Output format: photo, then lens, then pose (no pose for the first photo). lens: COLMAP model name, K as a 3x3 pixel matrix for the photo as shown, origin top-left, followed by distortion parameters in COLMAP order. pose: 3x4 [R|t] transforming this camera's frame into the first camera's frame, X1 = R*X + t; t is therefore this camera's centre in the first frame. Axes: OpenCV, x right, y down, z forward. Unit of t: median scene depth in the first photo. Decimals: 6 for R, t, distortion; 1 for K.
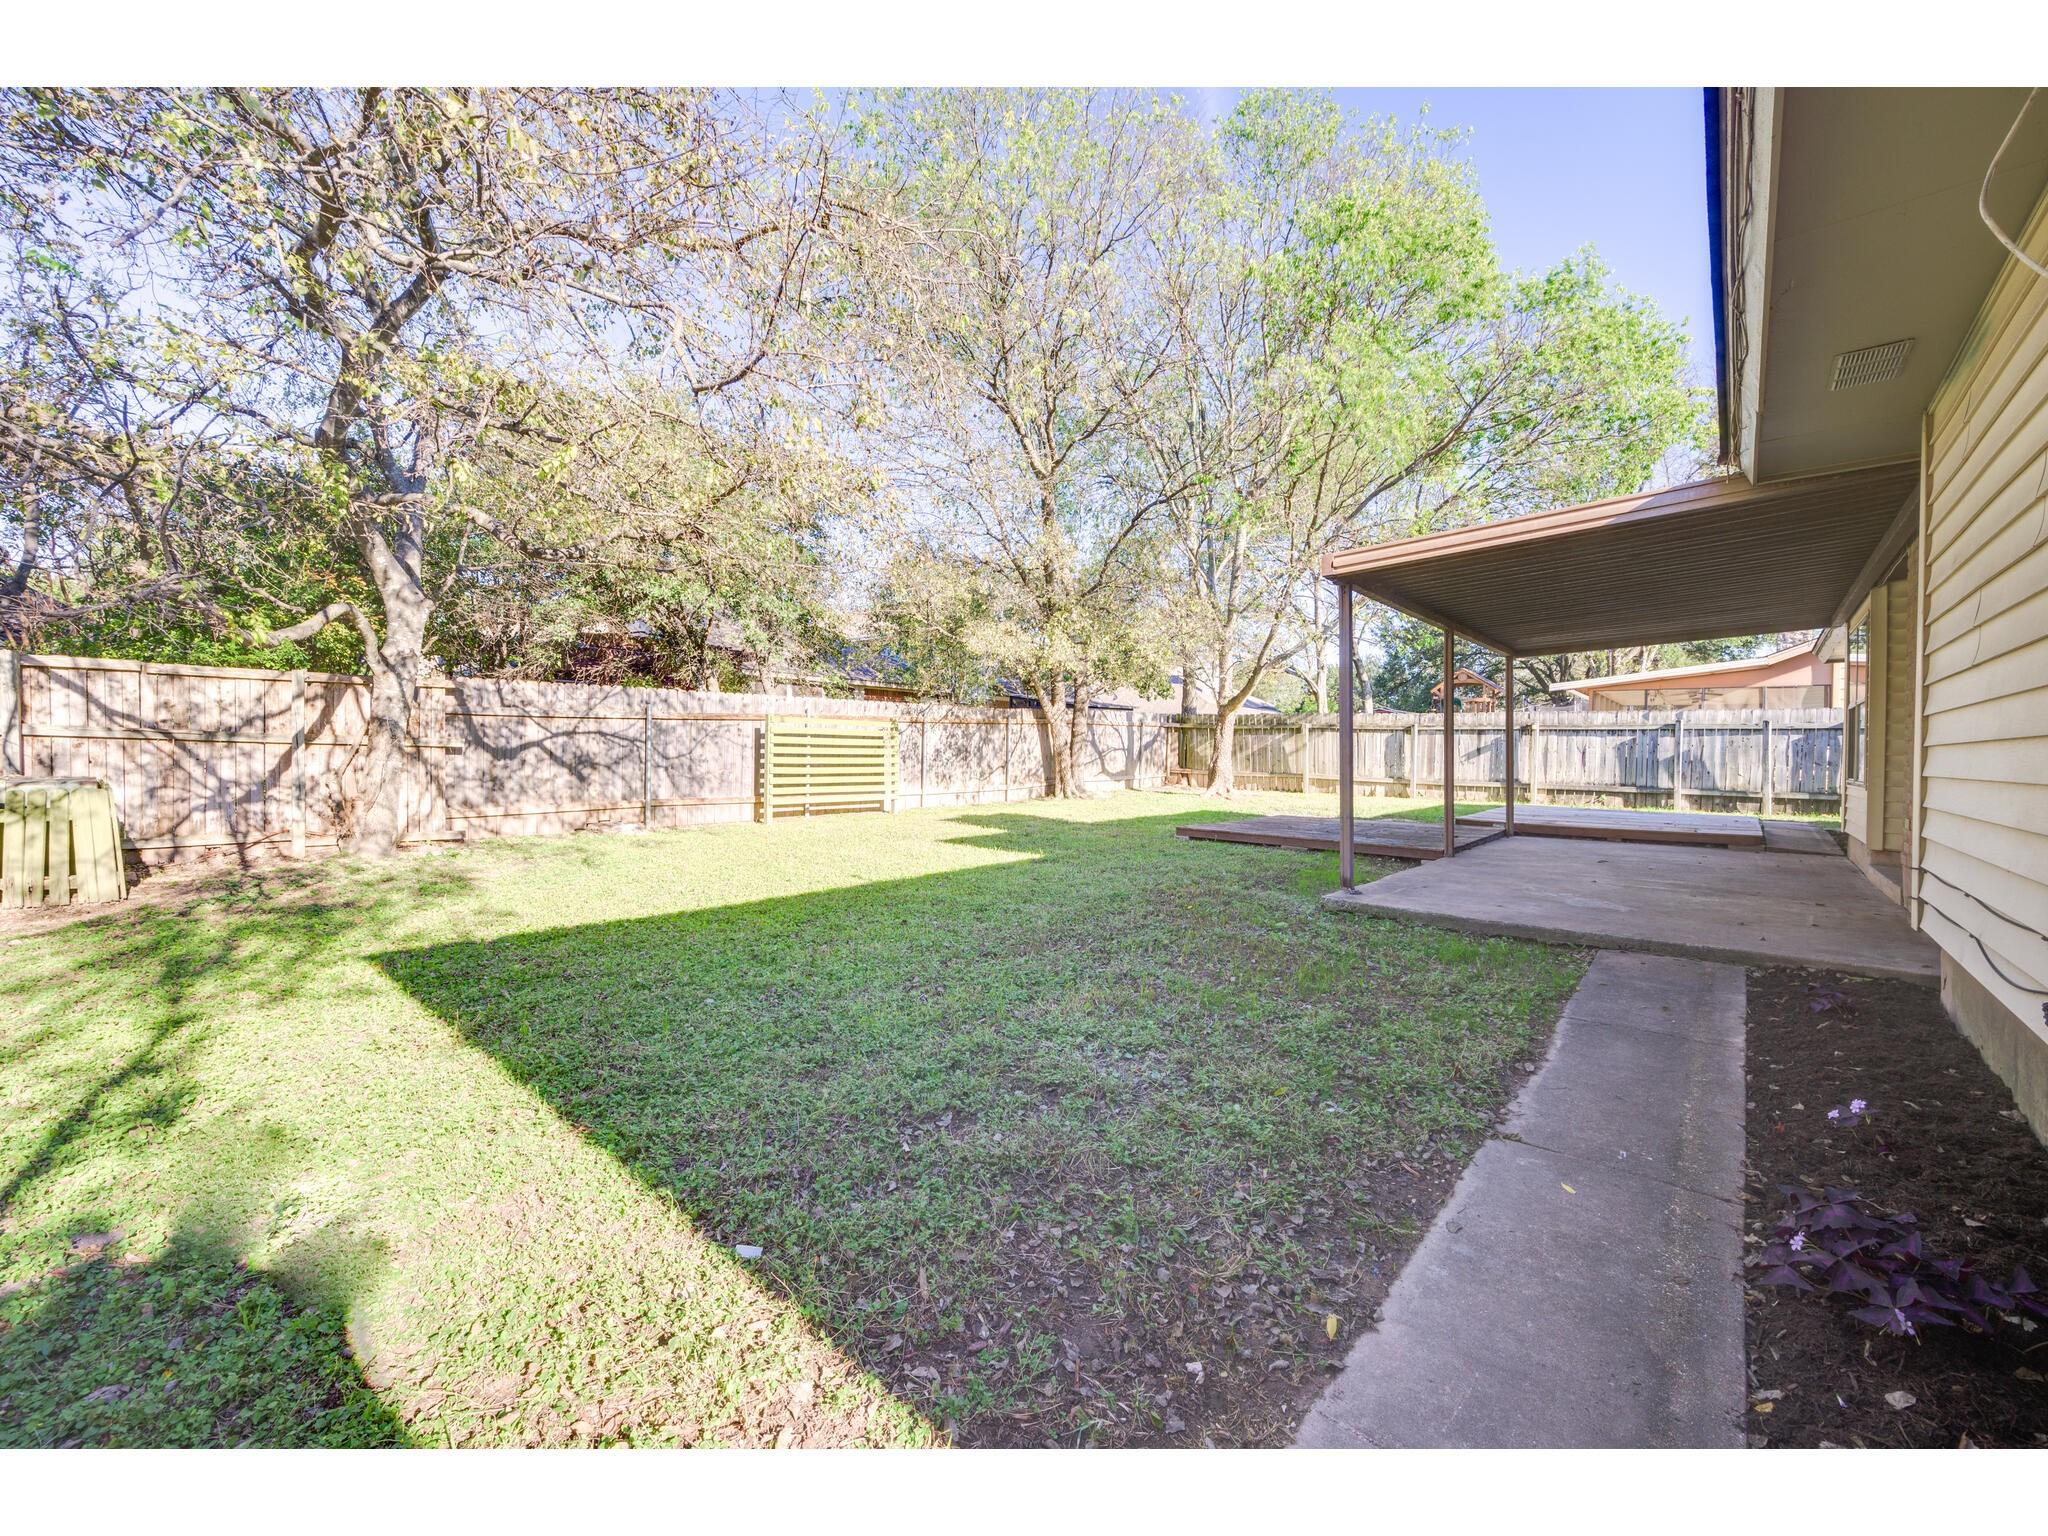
lens RADIAL K [[823.2, 0, 1028.2], [0, 823.2, 760.2], [0, 0, 1]] dist [0.000710, 0.000290]
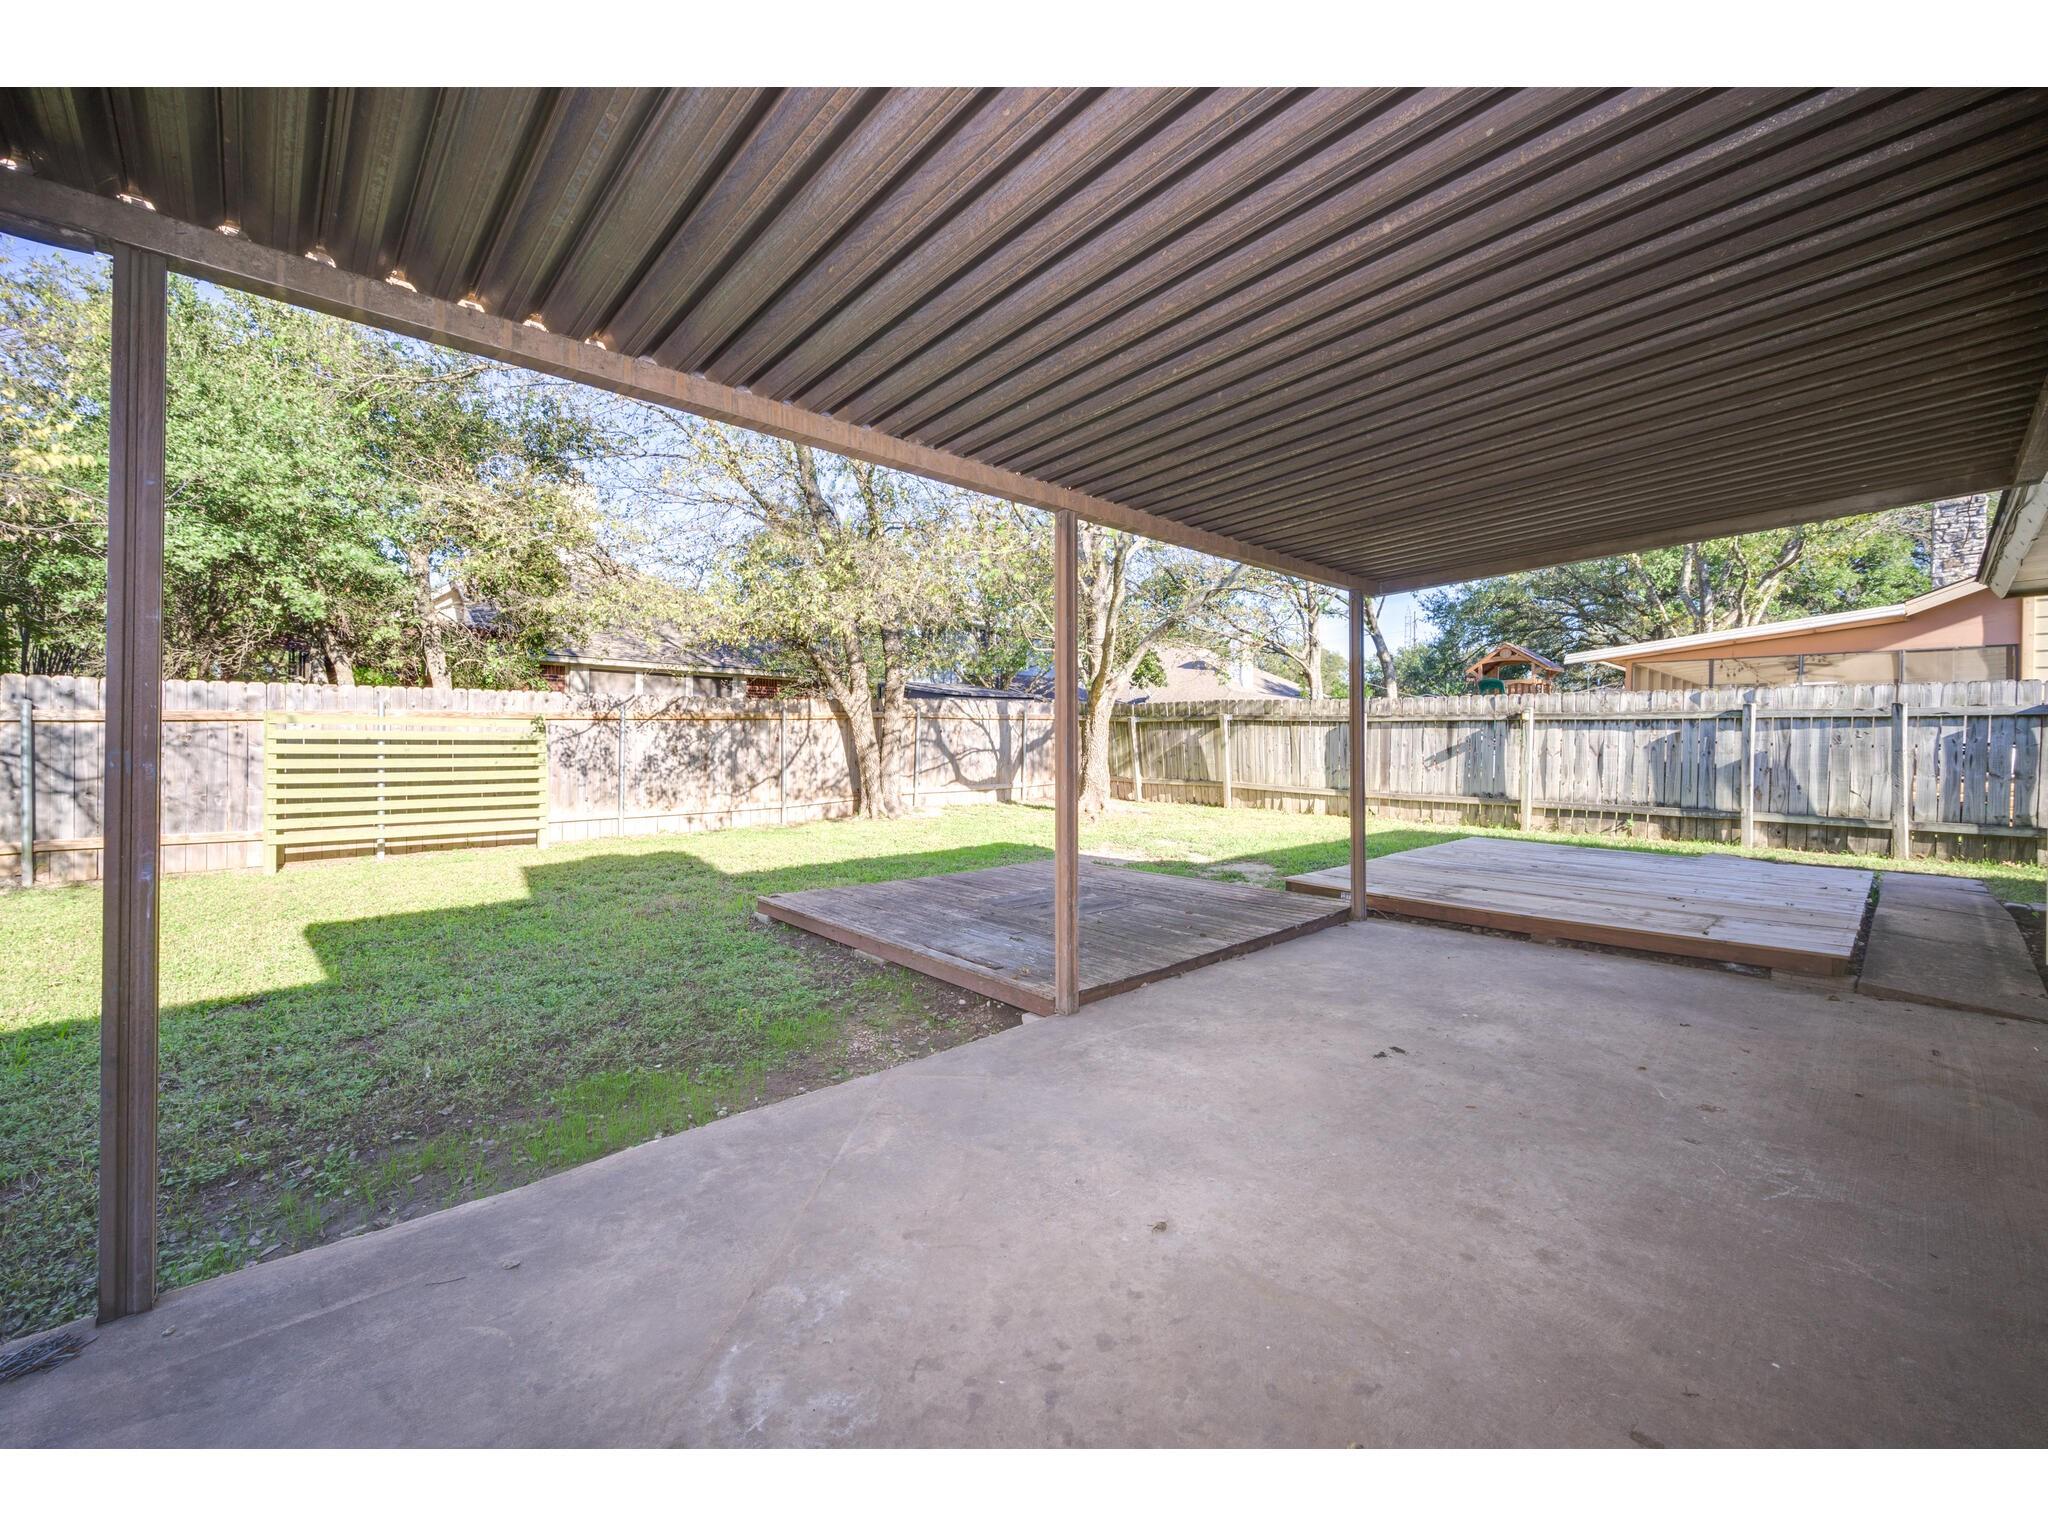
lens RADIAL K [[823.2, 0, 1030.2], [0, 823.2, 749.0], [0, 0, 1]] dist [0.000710, 0.000290]
pose [[0.994401, -0.006279, -0.105485, 0.293810], [0.005889, 0.999975, -0.004008, -0.014047], [0.105507, 0.003365, 0.994413, 0.298774]]
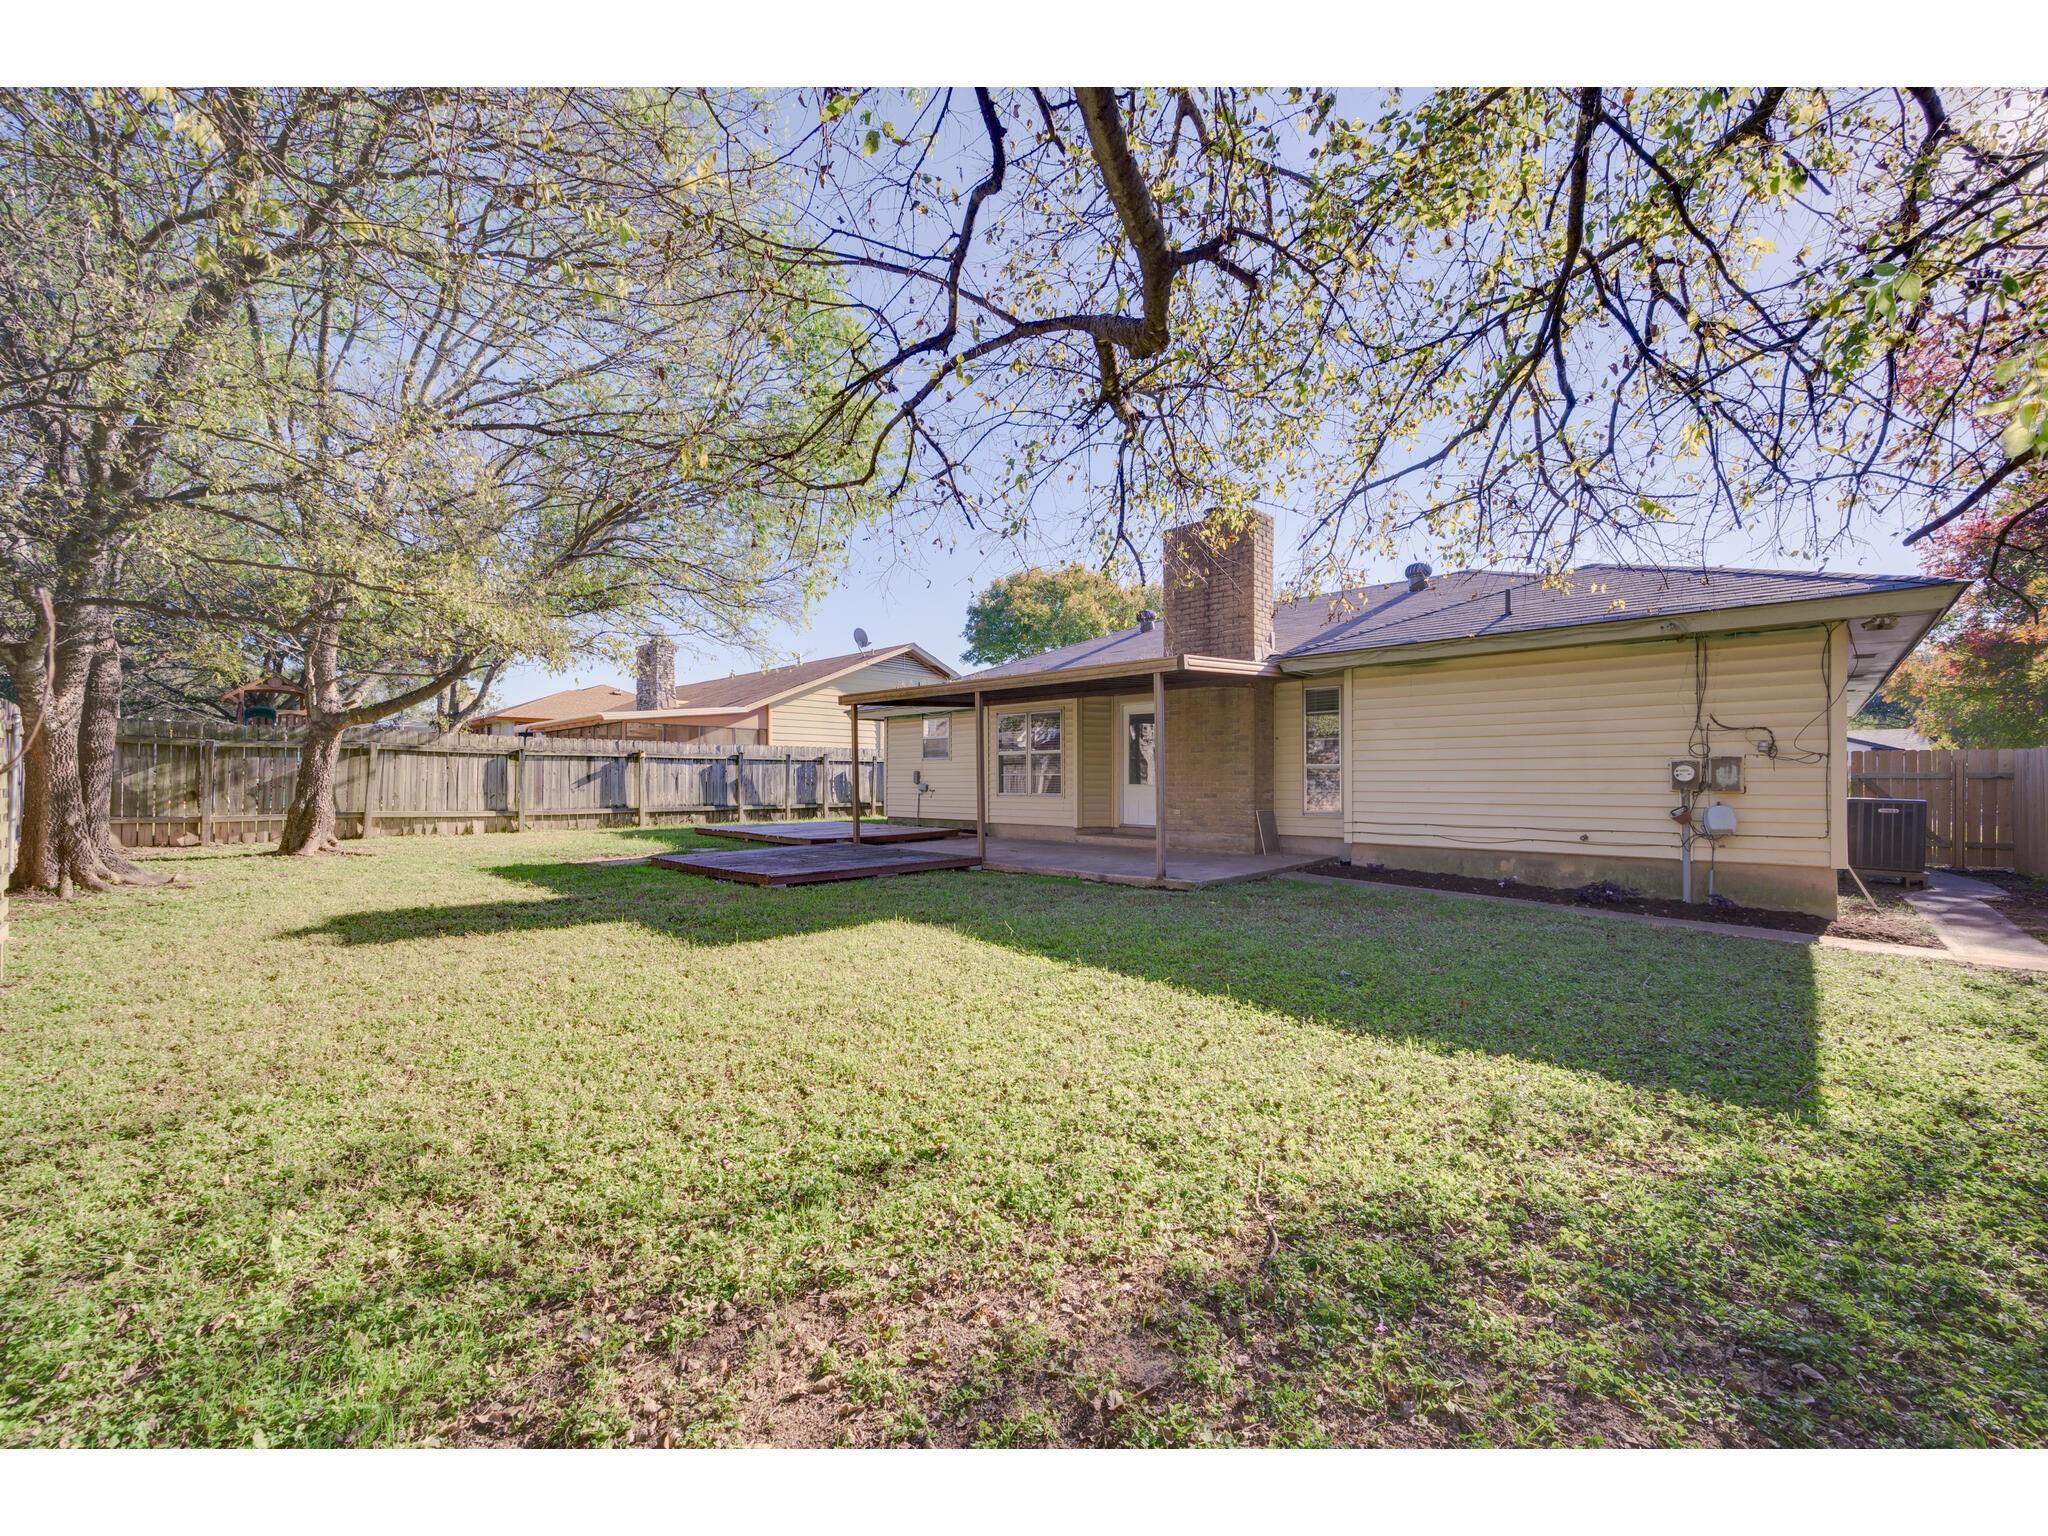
lens RADIAL K [[823.2, 0, 1028.5], [0, 823.2, 771.4], [0, 0, 1]] dist [0.000710, 0.000290]
pose [[0.042462, -0.006730, 0.999075, -0.452690], [0.014369, 0.999878, 0.006124, -0.019382], [-0.998995, 0.014096, 0.042554, 0.470727]]
